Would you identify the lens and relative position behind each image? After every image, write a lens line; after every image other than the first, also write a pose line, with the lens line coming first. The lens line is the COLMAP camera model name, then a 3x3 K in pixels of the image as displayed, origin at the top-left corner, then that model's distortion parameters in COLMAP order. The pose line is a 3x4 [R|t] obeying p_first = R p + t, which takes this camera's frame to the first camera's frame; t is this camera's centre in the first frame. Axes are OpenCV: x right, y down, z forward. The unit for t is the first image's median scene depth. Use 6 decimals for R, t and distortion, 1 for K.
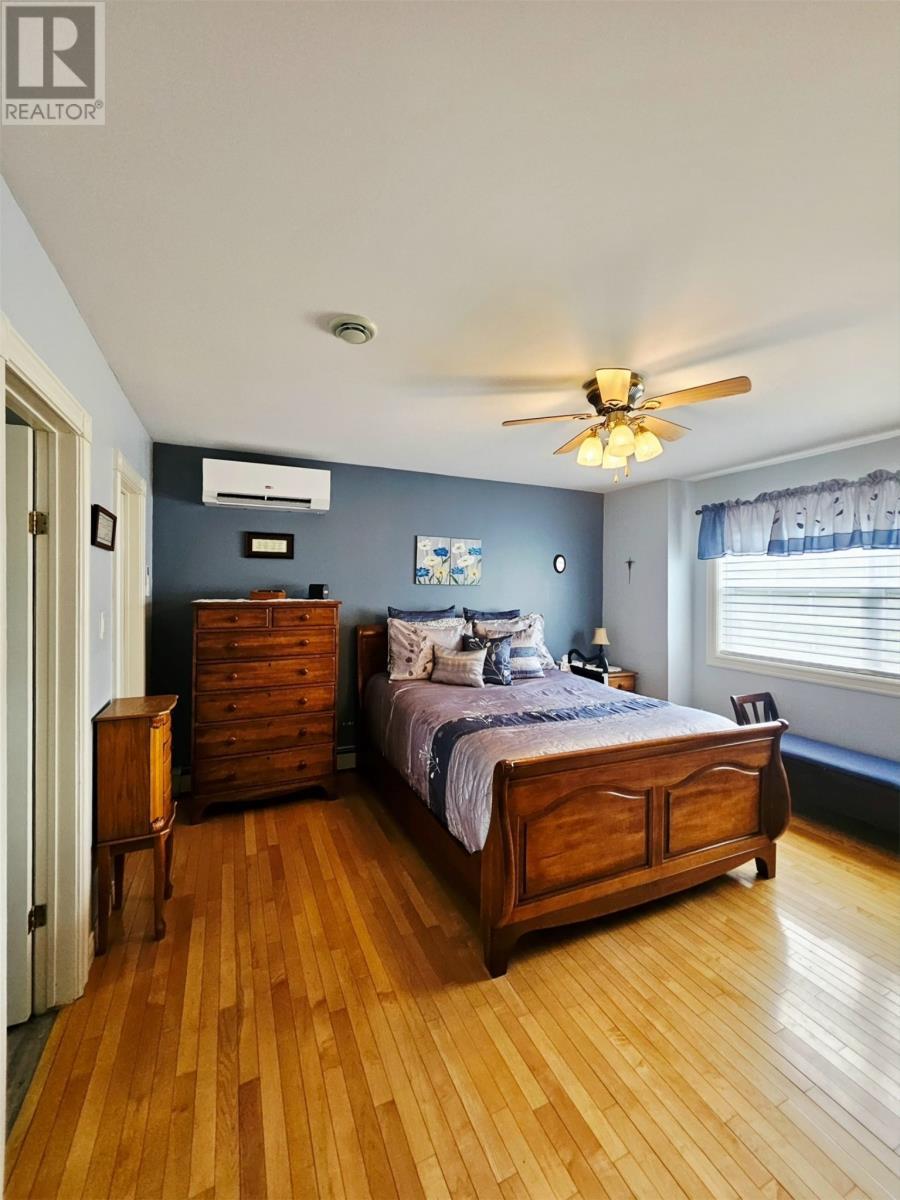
lens RADIAL K [[479.3, 0, 448.6], [0, 479.3, 591.1], [0, 0, 1]] dist [0.002423, 0.000228]
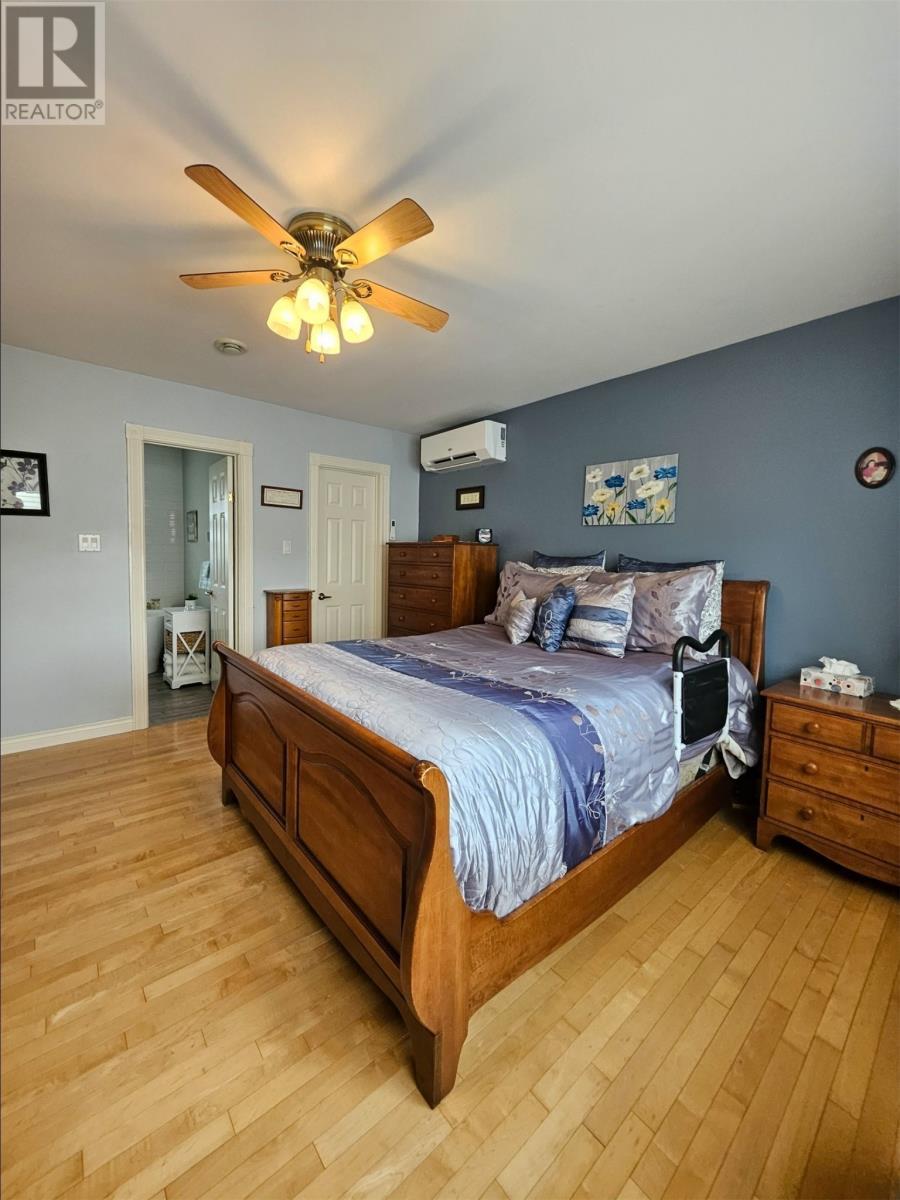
lens RADIAL K [[479.3, 0, 451.6], [0, 479.3, 597.0], [0, 0, 1]] dist [0.002423, 0.000228]
pose [[0.276927, 0.080282, -0.957531, 0.666831], [-0.030018, 0.996740, 0.074888, 0.052558], [0.960422, 0.008004, 0.278434, 0.549787]]
